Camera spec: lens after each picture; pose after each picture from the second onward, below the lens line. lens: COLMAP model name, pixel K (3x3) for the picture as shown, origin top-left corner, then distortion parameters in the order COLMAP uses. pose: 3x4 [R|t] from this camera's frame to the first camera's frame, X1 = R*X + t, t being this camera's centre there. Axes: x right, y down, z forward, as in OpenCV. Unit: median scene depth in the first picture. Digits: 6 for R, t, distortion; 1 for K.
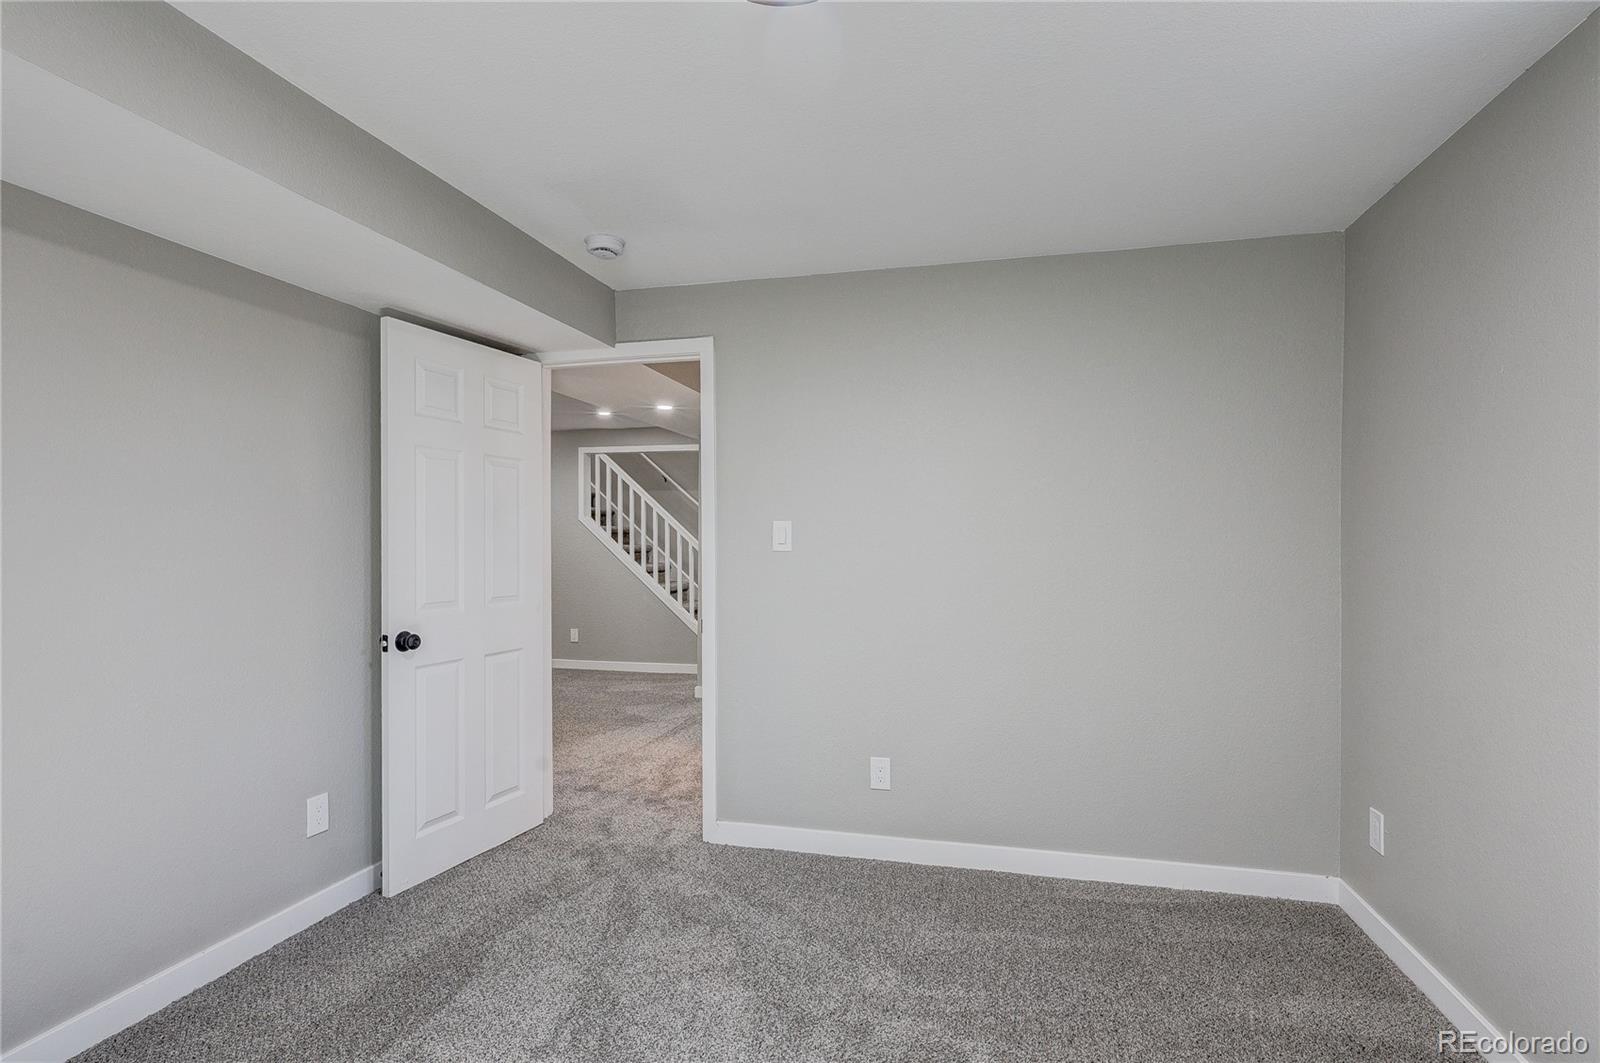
lens RADIAL K [[772.5, 0, 797.8], [0, 772.5, 542.4], [0, 0, 1]] dist [-0.003471, -0.000350]
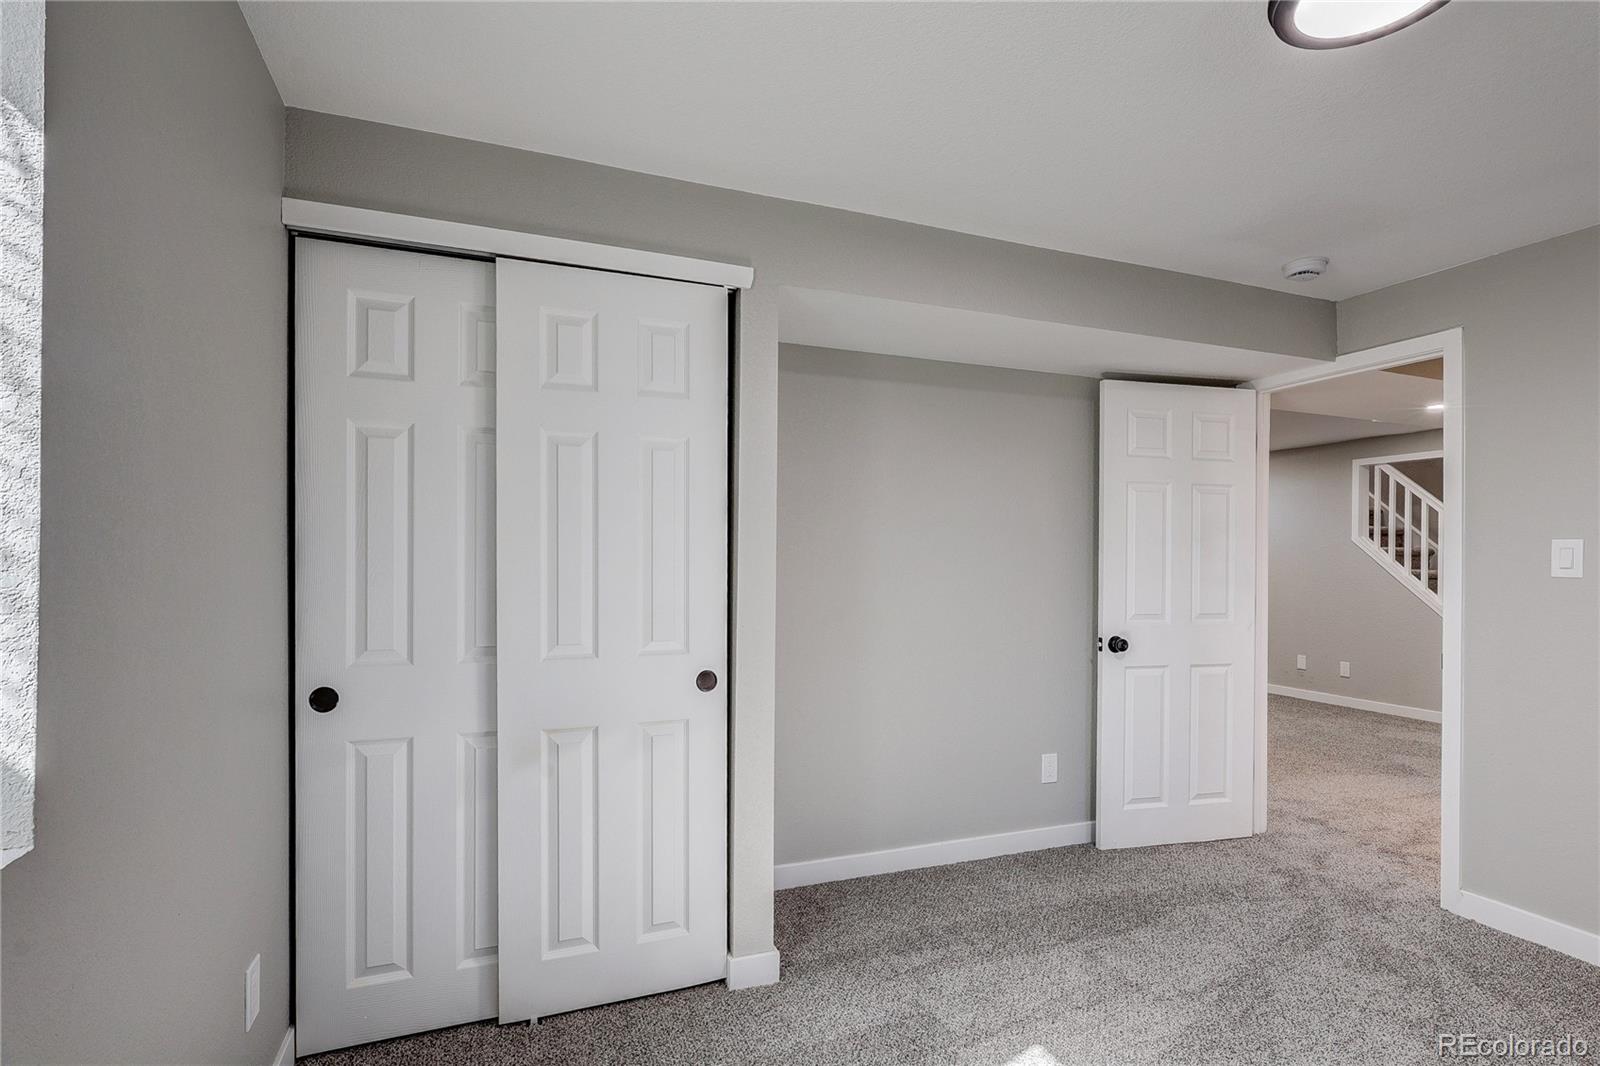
lens RADIAL K [[772.5, 0, 797.8], [0, 772.5, 543.9], [0, 0, 1]] dist [-0.003471, -0.000350]
pose [[0.584877, -0.014950, -0.810984, 0.173737], [-0.008016, 0.999675, -0.024209, 0.003108], [0.811083, 0.020660, 0.584567, -0.113025]]
